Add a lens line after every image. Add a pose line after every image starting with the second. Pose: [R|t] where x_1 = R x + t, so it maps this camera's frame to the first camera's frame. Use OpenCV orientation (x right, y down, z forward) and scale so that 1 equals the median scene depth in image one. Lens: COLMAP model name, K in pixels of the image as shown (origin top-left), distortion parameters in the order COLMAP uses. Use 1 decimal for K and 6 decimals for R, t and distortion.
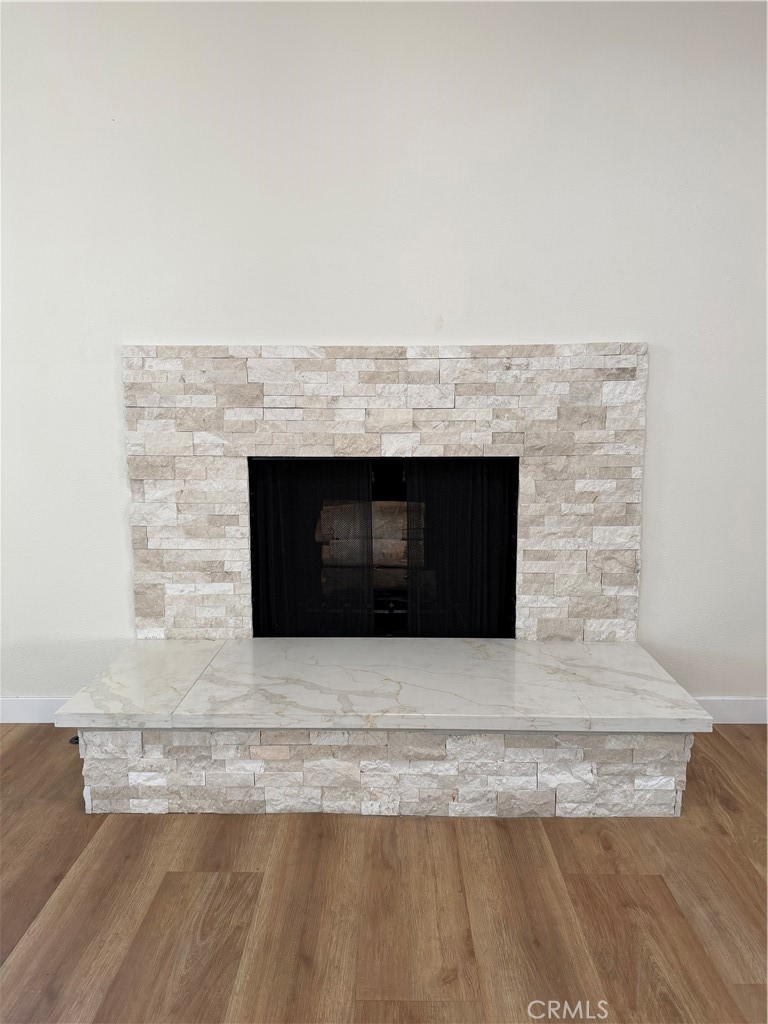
lens RADIAL K [[724.2, 0, 384.0], [0, 724.2, 512.0], [0, 0, 1]] dist [0.052068, -0.002999]
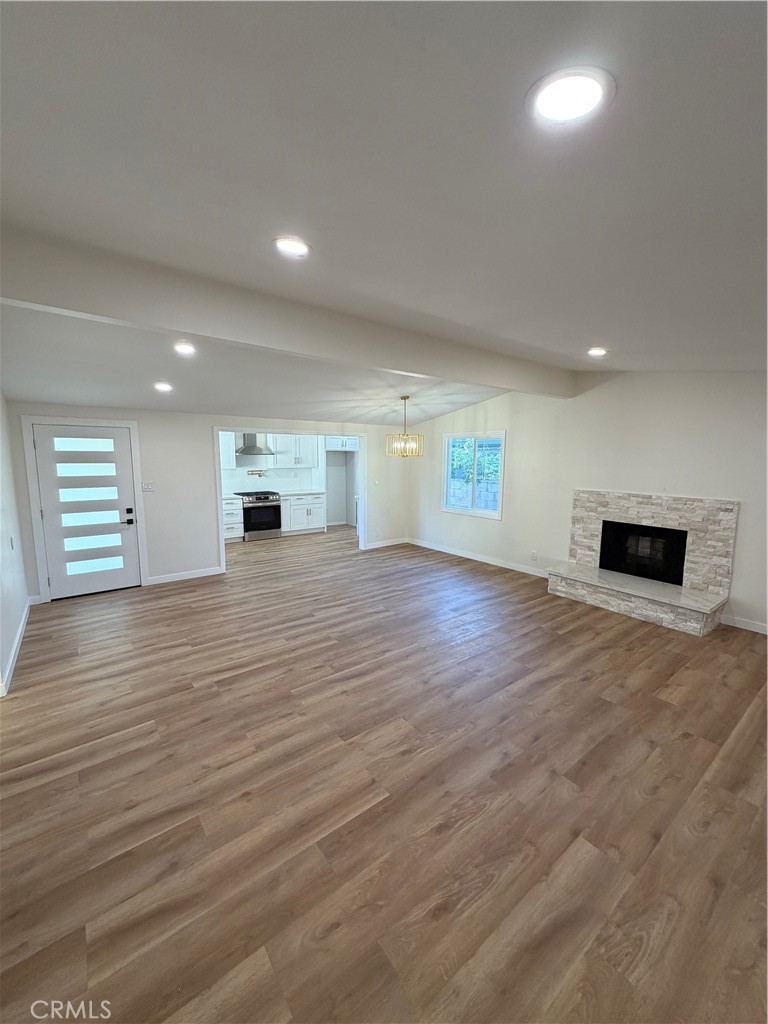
lens RADIAL K [[405.3, 0, 384.0], [0, 405.3, 512.0], [0, 0, 1]] dist [-0.002113, -0.000314]
pose [[0.620527, 0.115490, -0.775634, 0.756567], [-0.129516, 0.990606, 0.043882, -0.063663], [0.773416, 0.073227, 0.629655, -1.249235]]
